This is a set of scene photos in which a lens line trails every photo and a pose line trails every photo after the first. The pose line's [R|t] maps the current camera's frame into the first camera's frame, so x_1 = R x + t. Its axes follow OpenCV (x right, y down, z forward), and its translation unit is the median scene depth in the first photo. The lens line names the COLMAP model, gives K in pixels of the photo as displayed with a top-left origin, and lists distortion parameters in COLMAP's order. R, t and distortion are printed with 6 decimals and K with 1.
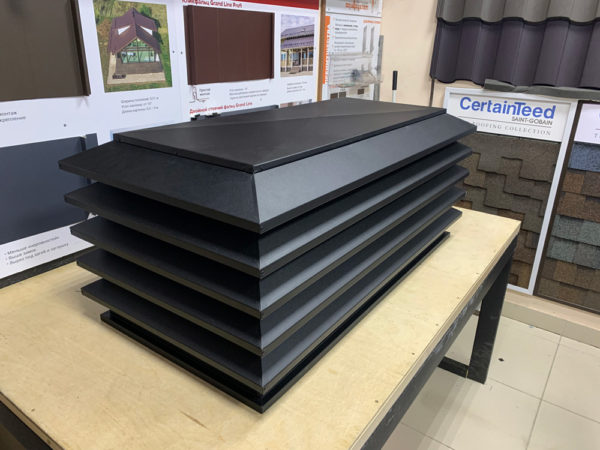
lens RADIAL K [[458.0, 0, 300.4], [0, 458.0, 225.4], [0, 0, 1]] dist [-0.046357, -0.002120]
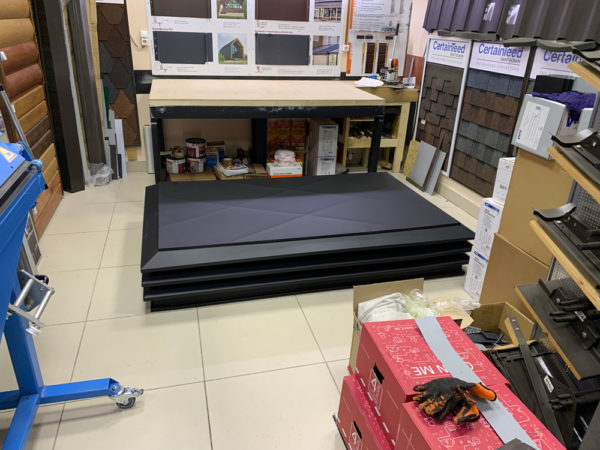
lens RADIAL K [[458.0, 0, 298.8], [0, 458.0, 224.8], [0, 0, 1]] dist [-0.046357, -0.002120]
pose [[0.769040, 0.269903, -0.579421, 1.236922], [-0.260596, 0.960113, 0.101357, 0.333550], [0.583666, 0.073048, 0.808701, -0.567154]]
